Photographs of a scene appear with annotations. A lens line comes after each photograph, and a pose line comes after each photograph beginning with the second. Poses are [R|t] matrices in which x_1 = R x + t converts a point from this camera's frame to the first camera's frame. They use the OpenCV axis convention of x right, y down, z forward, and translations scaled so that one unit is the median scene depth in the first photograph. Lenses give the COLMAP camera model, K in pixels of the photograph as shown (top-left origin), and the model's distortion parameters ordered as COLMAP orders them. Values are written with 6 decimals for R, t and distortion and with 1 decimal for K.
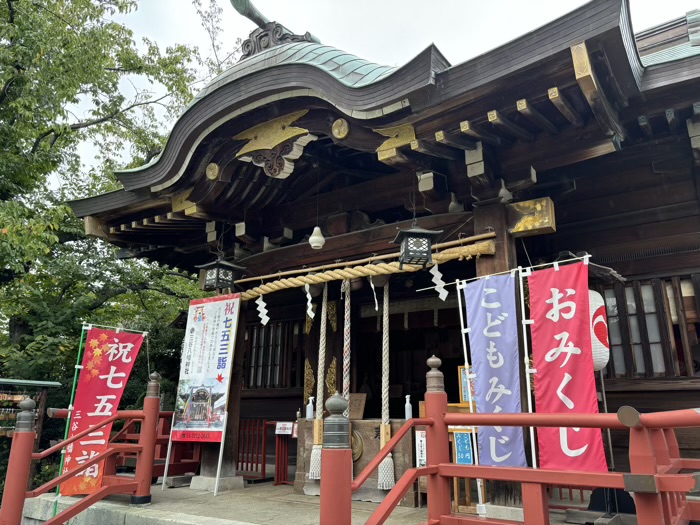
lens RADIAL K [[519.8, 0, 349.2], [0, 519.8, 260.1], [0, 0, 1]] dist [0.009508, 0.000103]
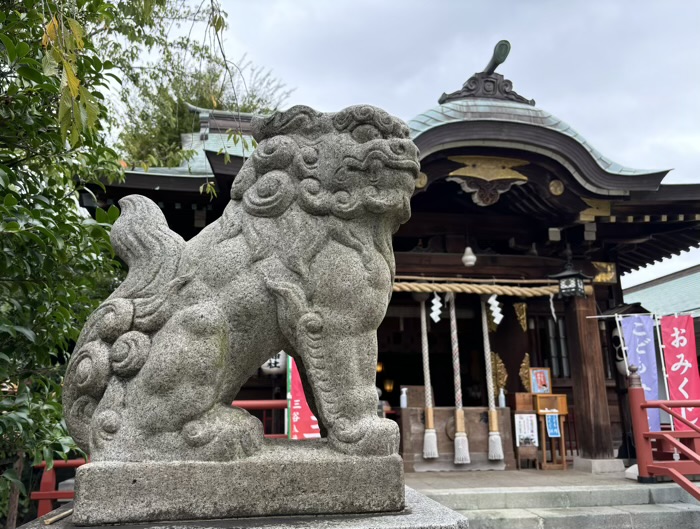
lens RADIAL K [[535.9, 0, 349.8], [0, 535.9, 267.8], [0, 0, 1]] dist [-0.004444, -0.002418]
pose [[0.754696, 0.151738, 0.638287, -1.474758], [-0.174230, 0.984307, -0.027991, 0.089889], [-0.632517, -0.090084, 0.769290, 0.321481]]
